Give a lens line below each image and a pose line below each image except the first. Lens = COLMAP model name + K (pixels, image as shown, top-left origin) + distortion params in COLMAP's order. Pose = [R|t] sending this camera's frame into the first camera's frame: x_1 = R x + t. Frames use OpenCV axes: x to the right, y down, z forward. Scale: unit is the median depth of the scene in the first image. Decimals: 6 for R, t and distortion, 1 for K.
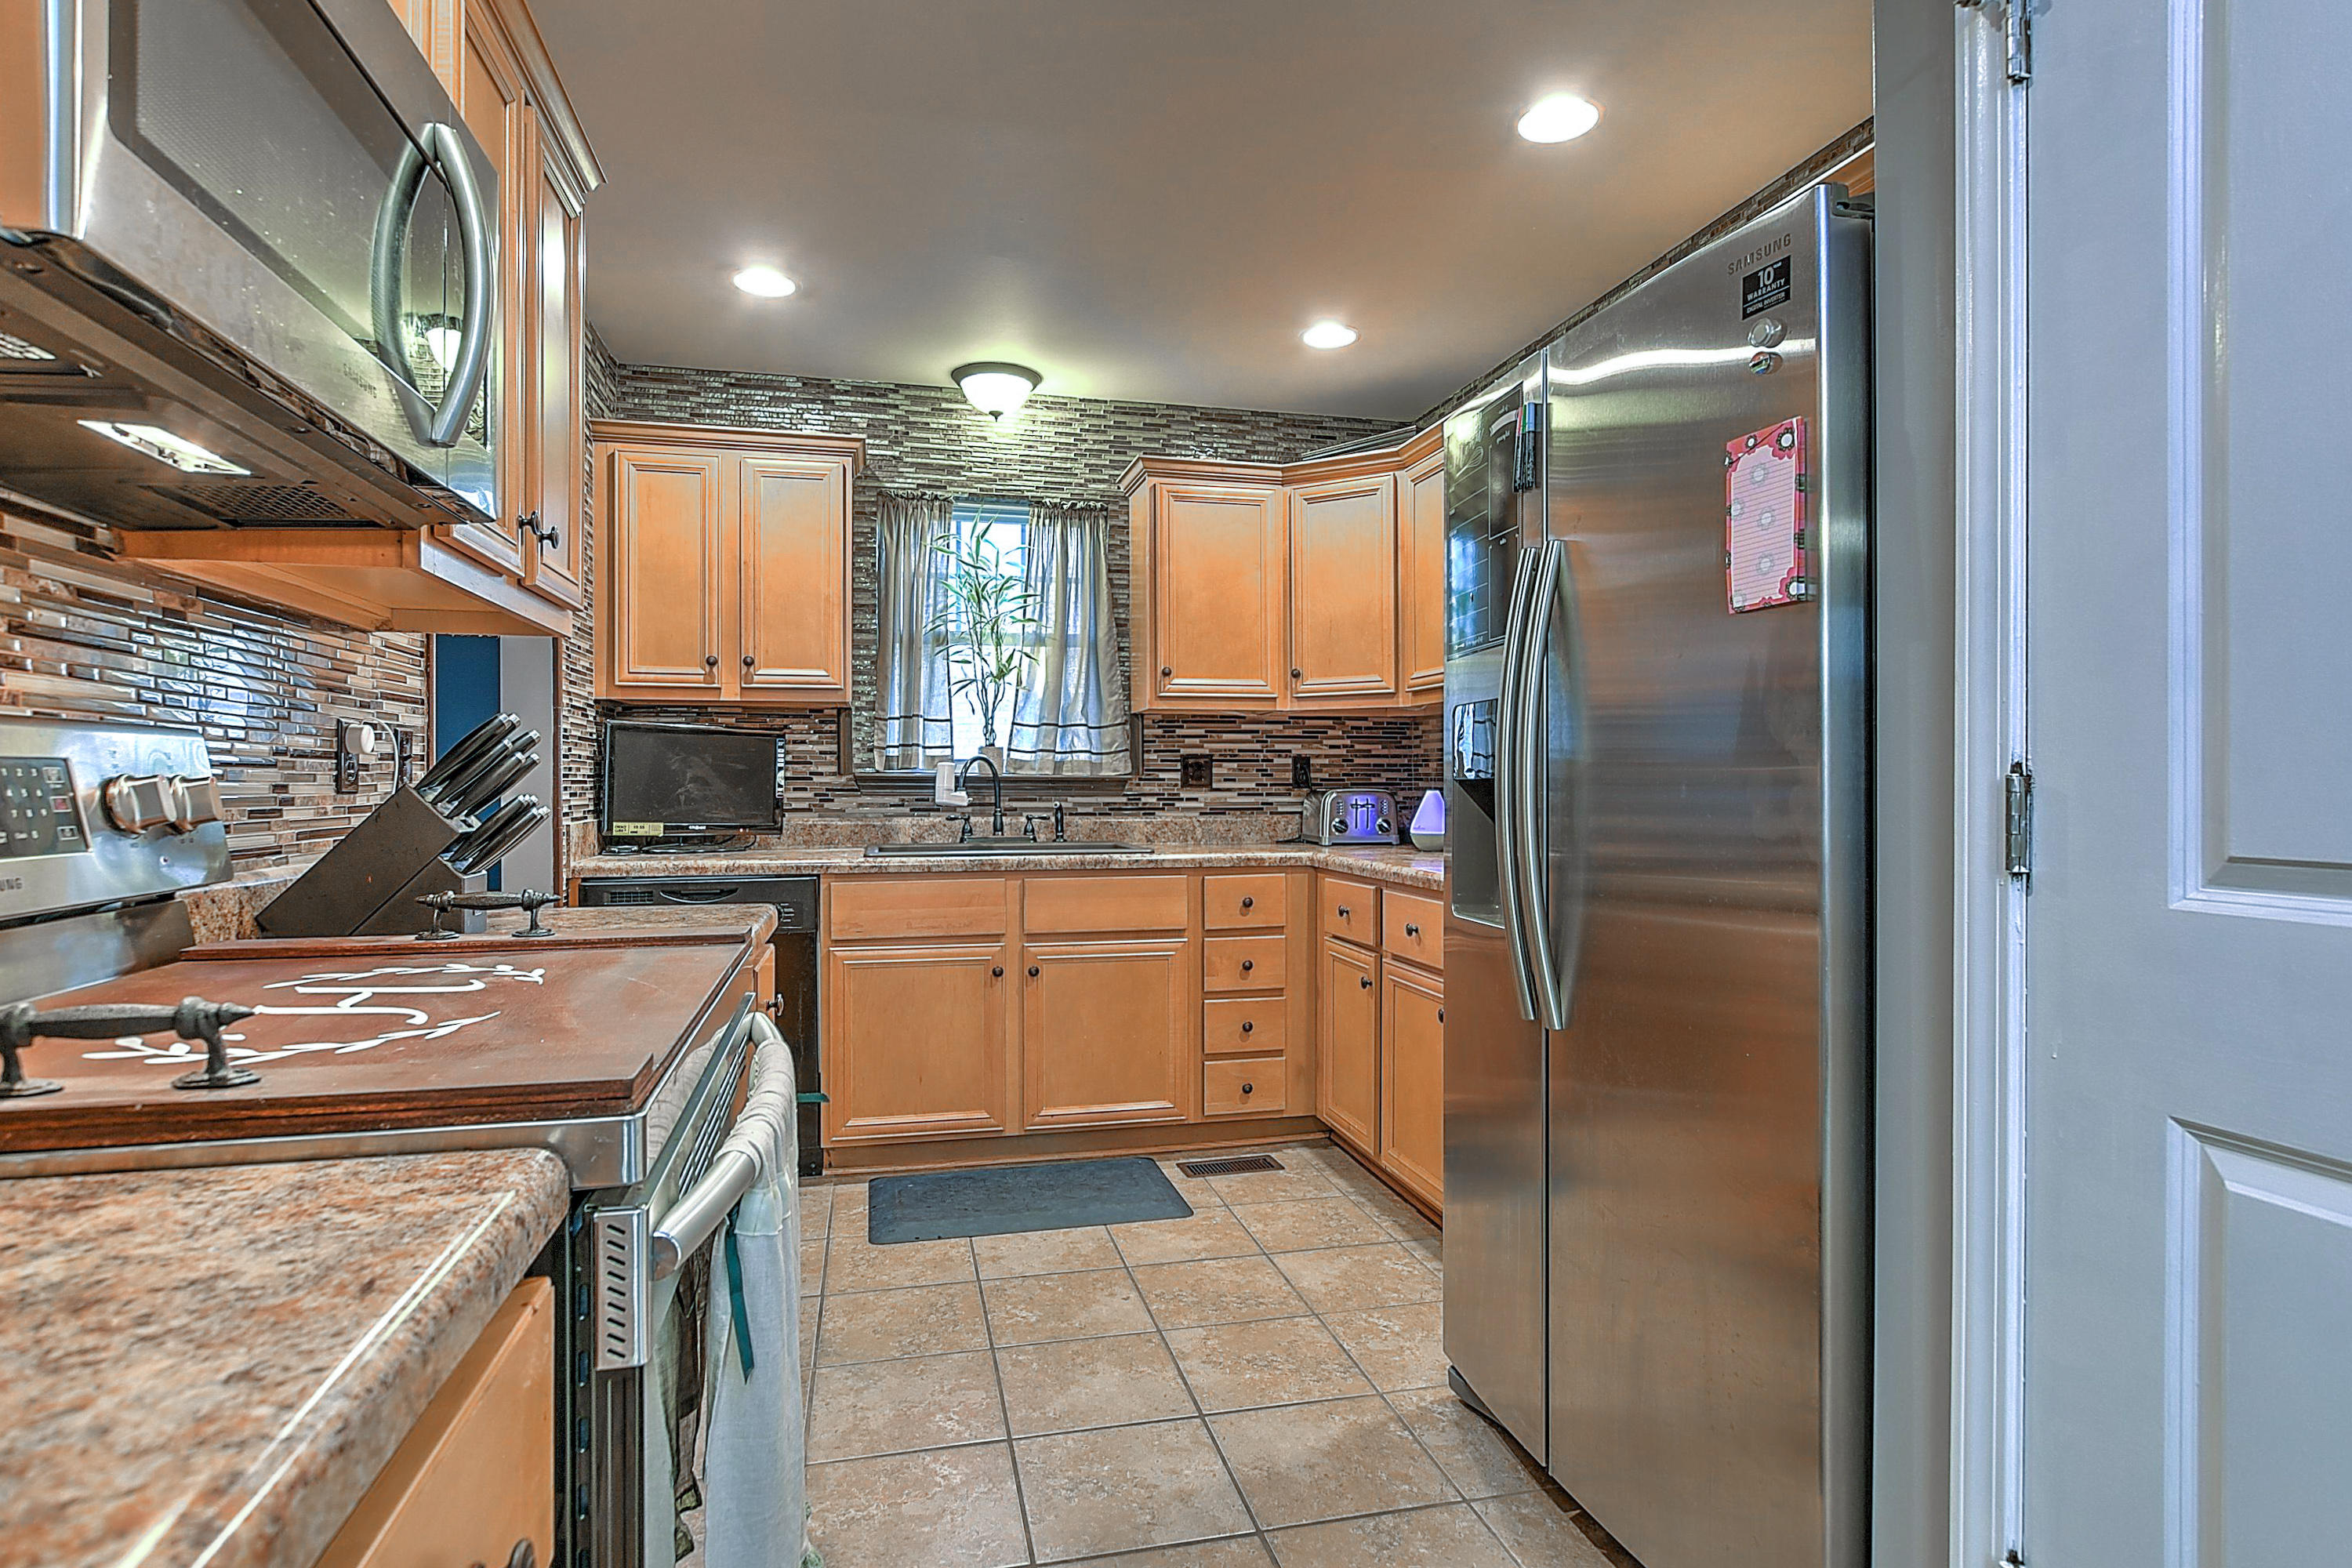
lens RADIAL K [[1206.5, 0, 1176.0], [0, 1206.5, 784.0], [0, 0, 1]] dist [-0.016139, 0.007079]
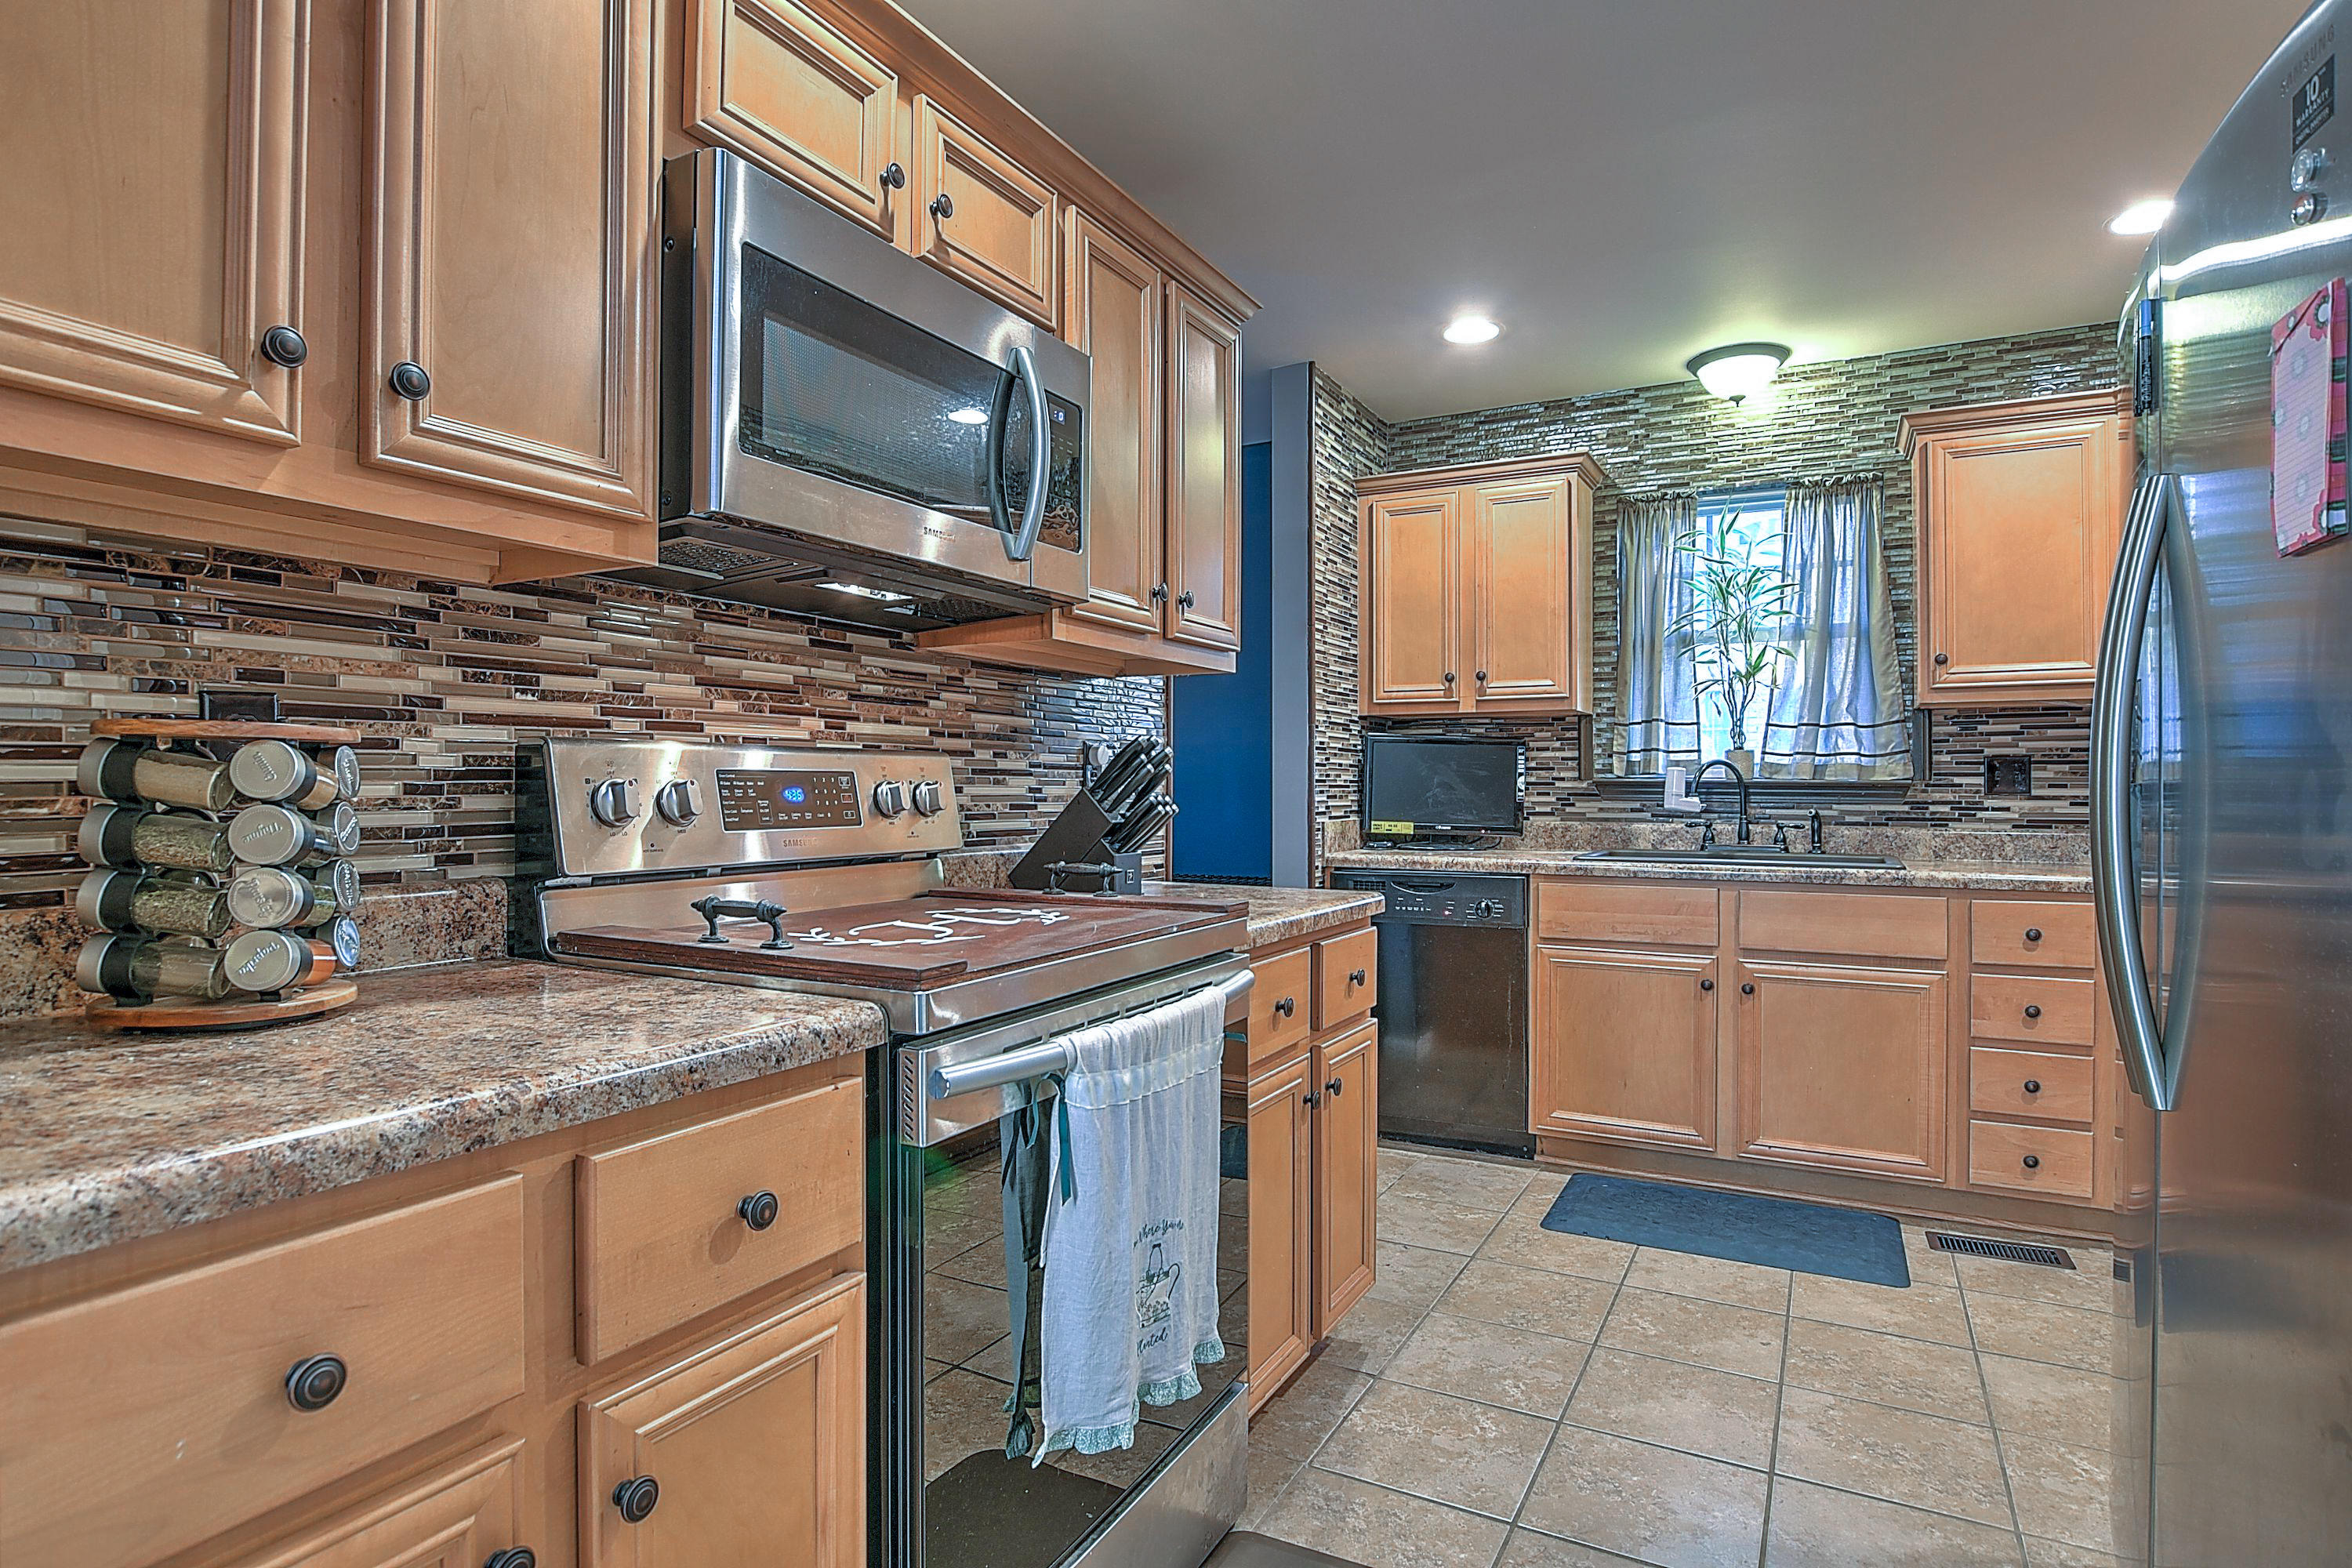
lens RADIAL K [[1215.3, 0, 1176.0], [0, 1215.3, 784.0], [0, 0, 1]] dist [-0.030504, 0.008789]
pose [[0.737345, 0.000768, -0.675516, 0.177868], [-0.003529, 0.999990, -0.002715, -0.000194], [0.675508, 0.004385, 0.737340, 0.005280]]
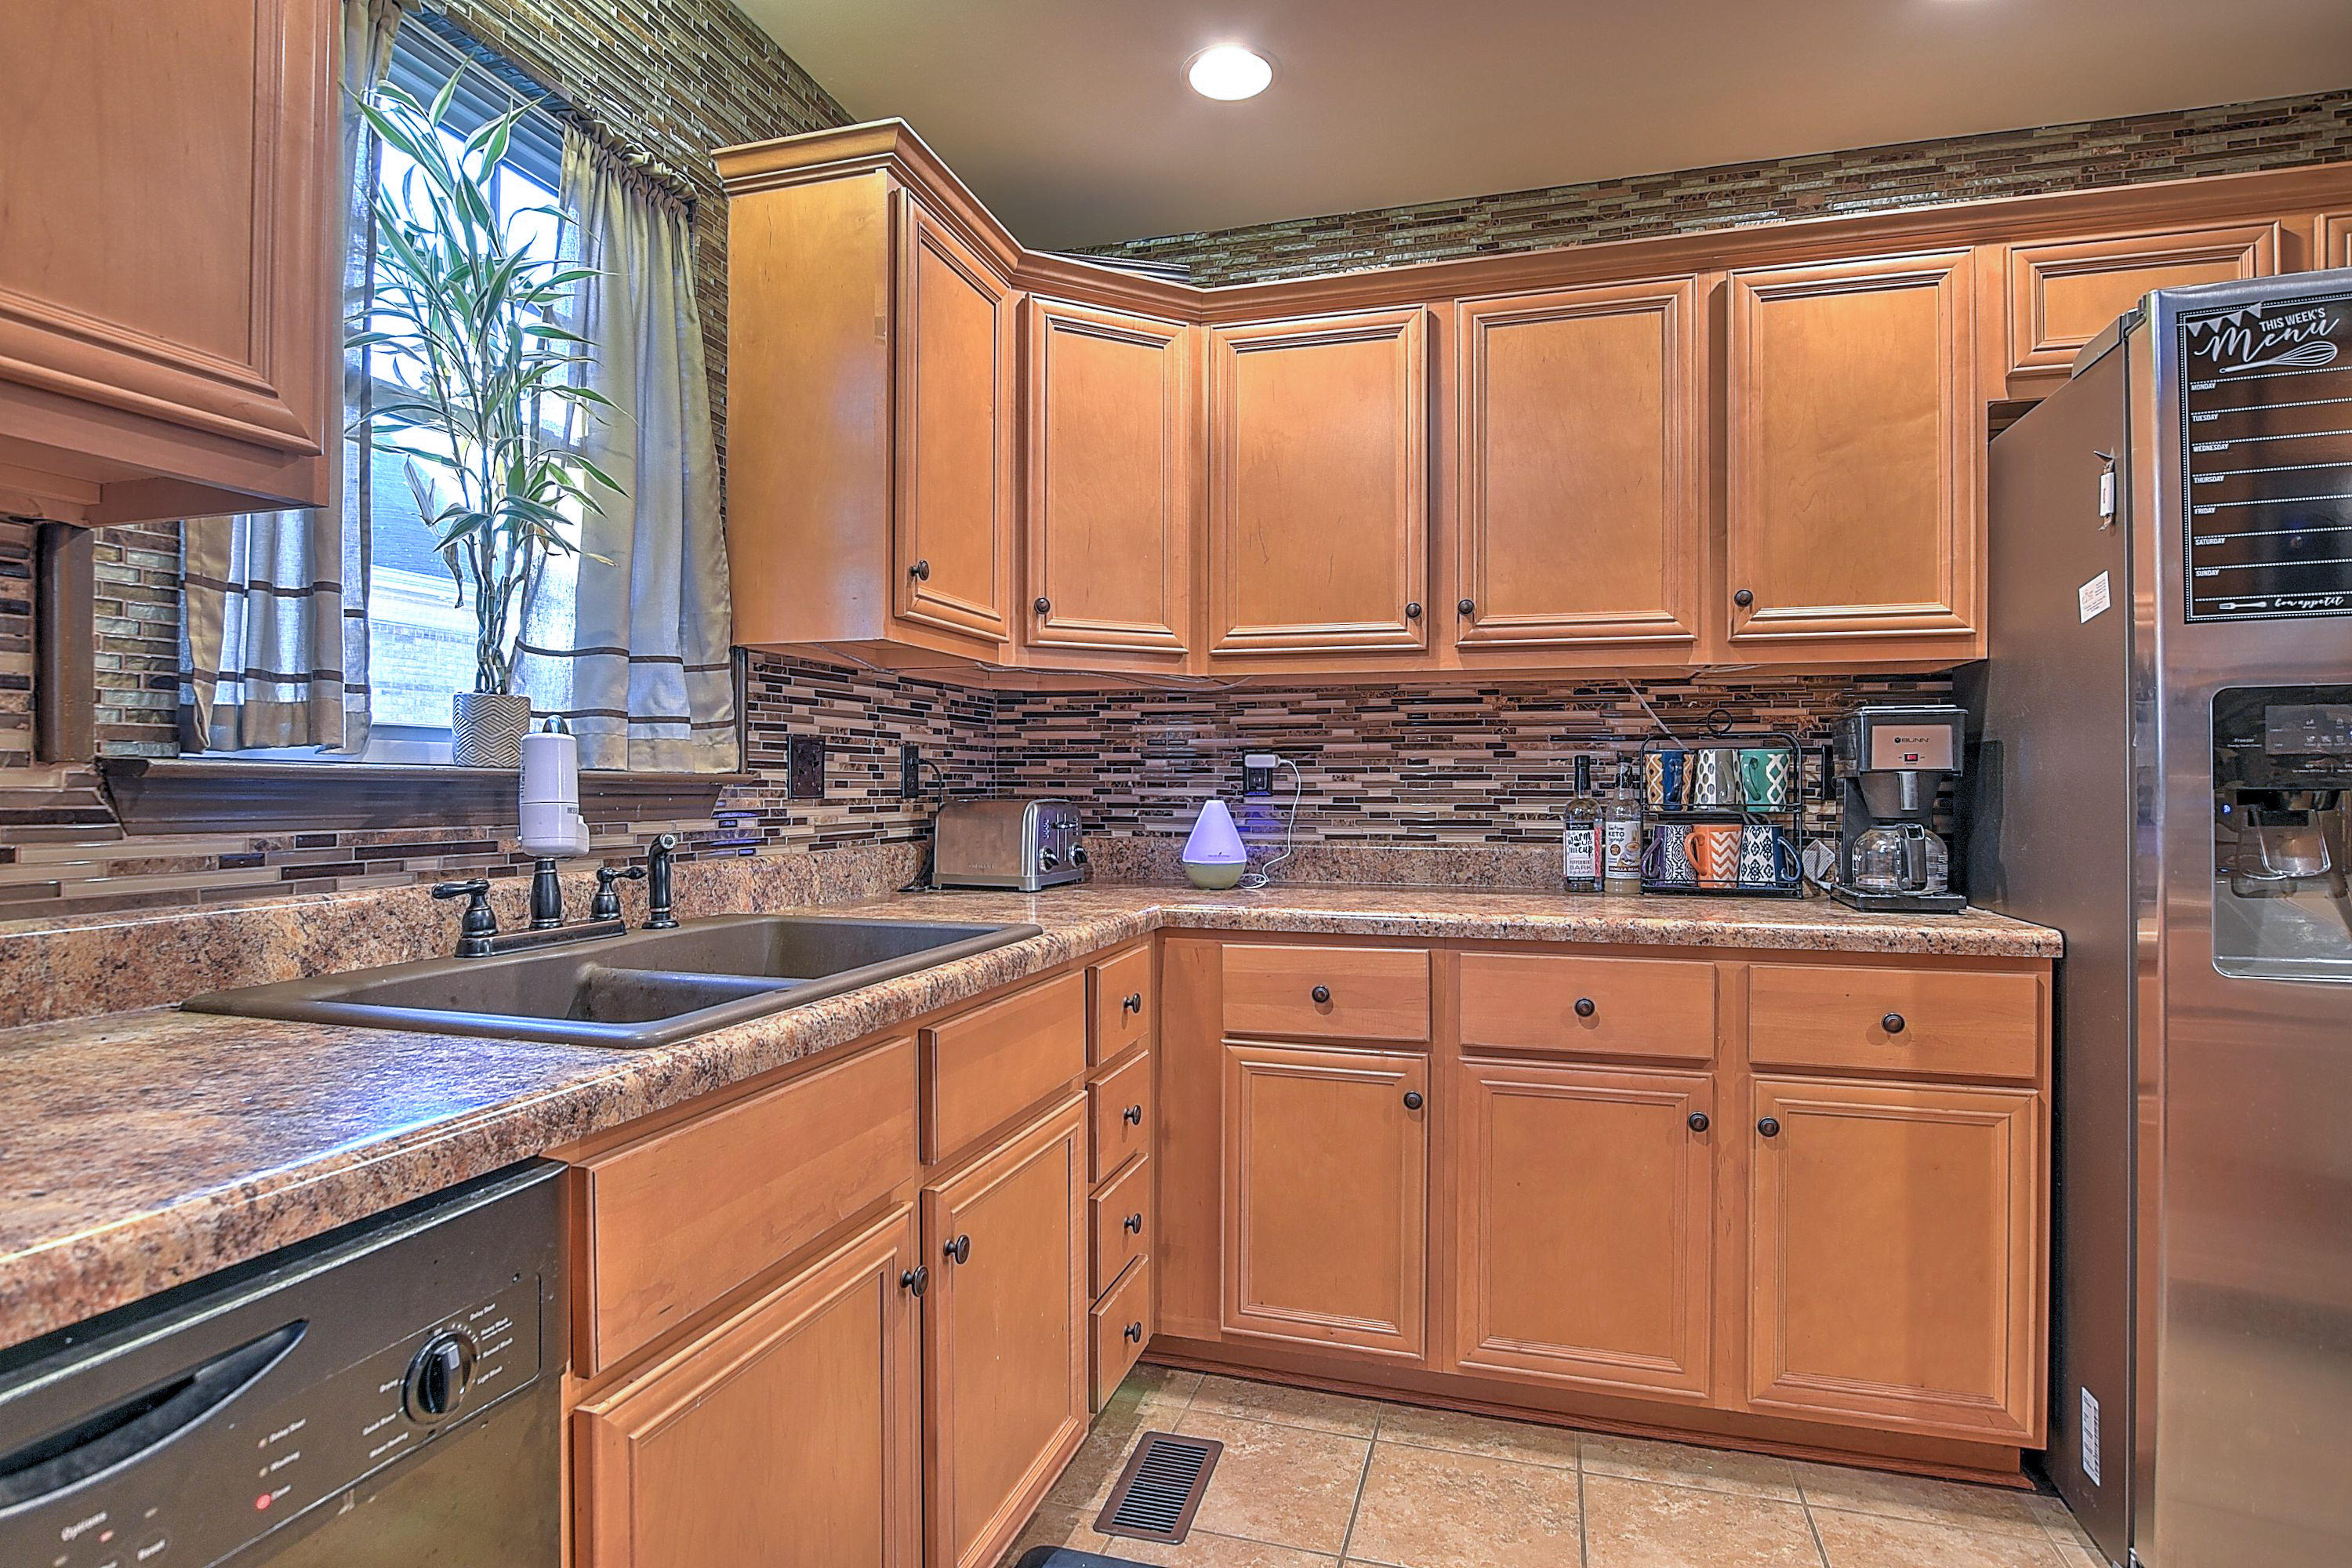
lens RADIAL K [[1215.3, 0, 1176.0], [0, 1215.3, 784.0], [0, 0, 1]] dist [-0.030504, 0.008789]
pose [[0.511446, 0.002849, 0.859311, -0.412905], [-0.000863, 0.999996, -0.002802, -0.002232], [-0.859315, 0.000692, 0.511446, 0.686730]]
